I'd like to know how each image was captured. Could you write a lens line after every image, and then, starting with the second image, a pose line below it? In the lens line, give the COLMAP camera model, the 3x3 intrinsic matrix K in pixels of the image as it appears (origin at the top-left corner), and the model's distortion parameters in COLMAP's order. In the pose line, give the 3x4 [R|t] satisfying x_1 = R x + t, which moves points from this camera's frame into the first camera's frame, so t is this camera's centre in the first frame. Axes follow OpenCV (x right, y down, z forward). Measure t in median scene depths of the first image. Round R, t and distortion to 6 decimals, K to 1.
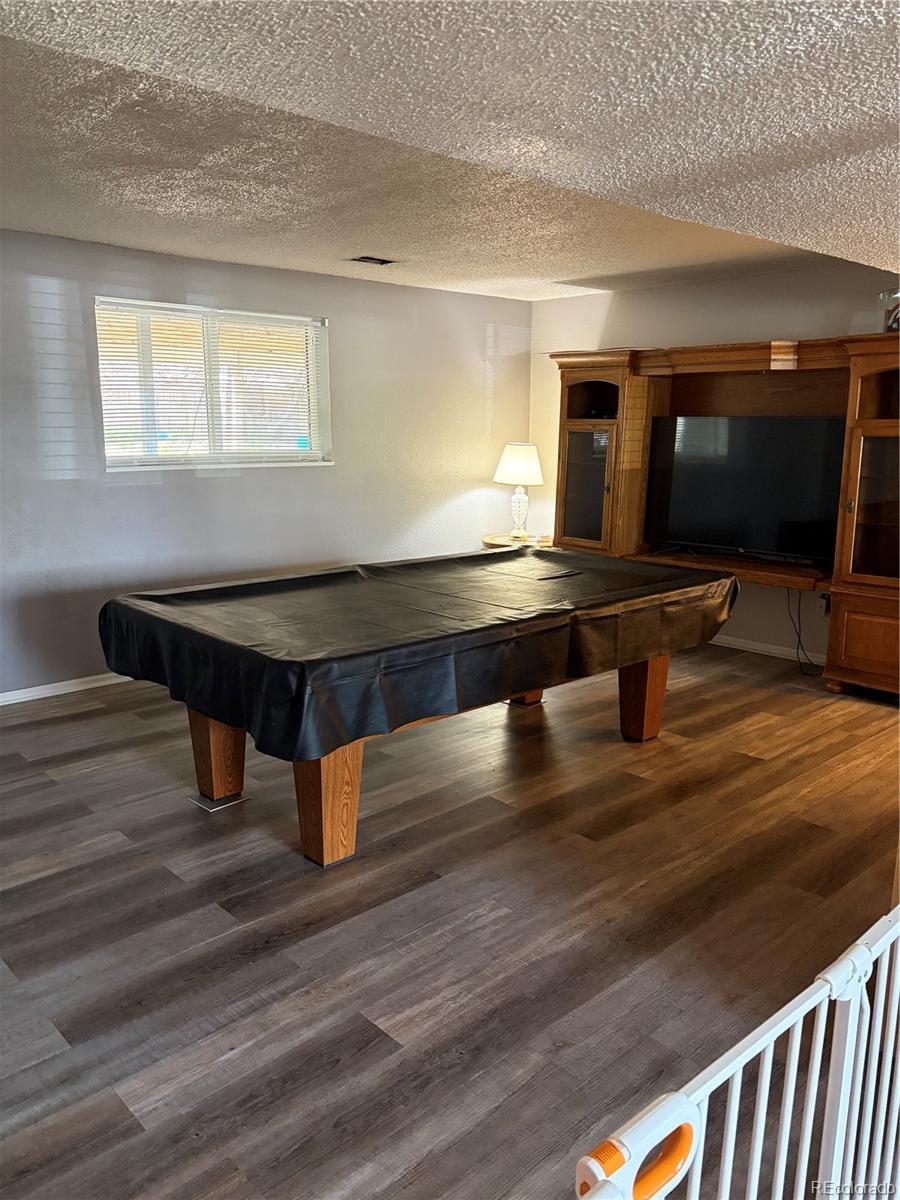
lens RADIAL K [[908.8, 0, 450.0], [0, 908.8, 600.0], [0, 0, 1]] dist [0.031955, -0.001492]
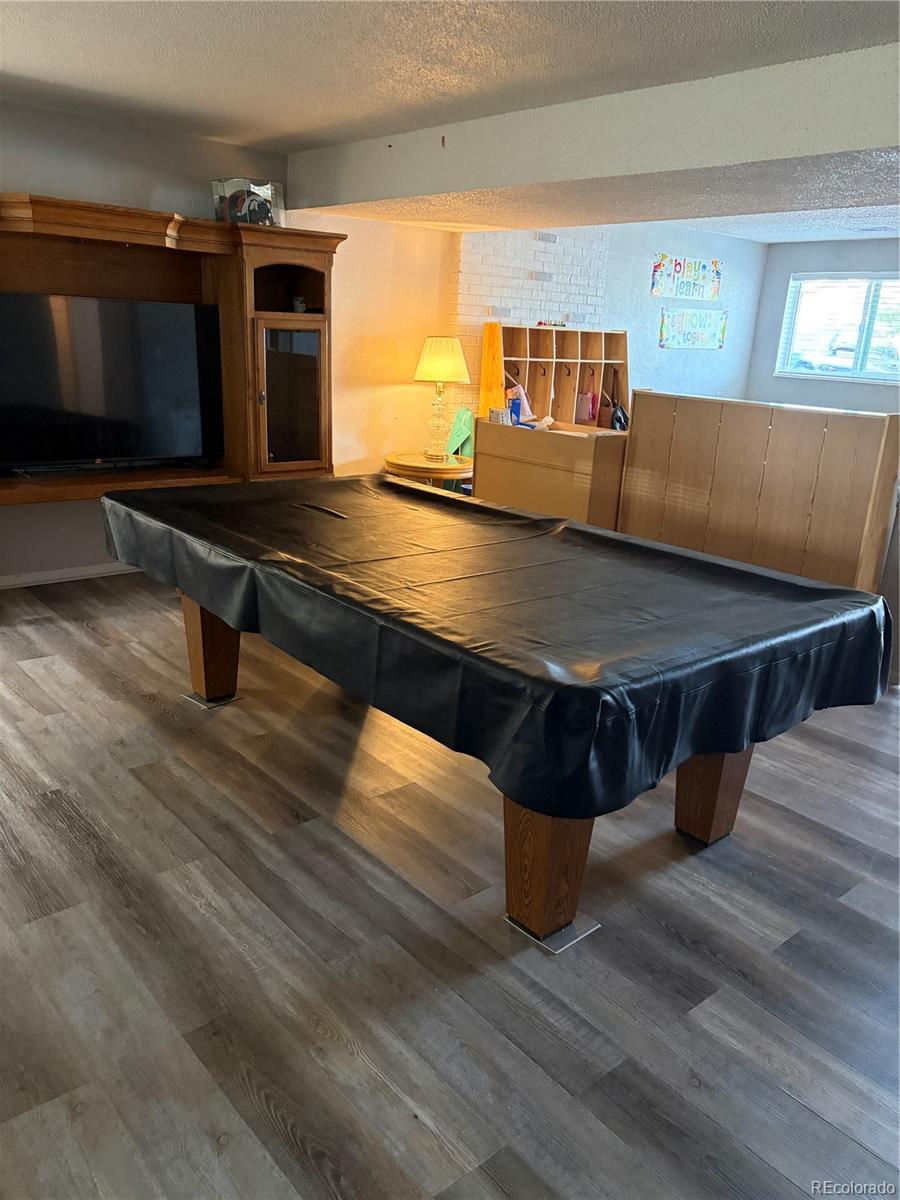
lens RADIAL K [[908.8, 0, 450.0], [0, 908.8, 600.0], [0, 0, 1]] dist [0.031955, -0.001492]
pose [[0.047894, -0.288887, 0.956164, -0.581327], [0.150714, 0.948393, 0.278990, -0.136247], [-0.987416, 0.130746, 0.088962, 0.705800]]
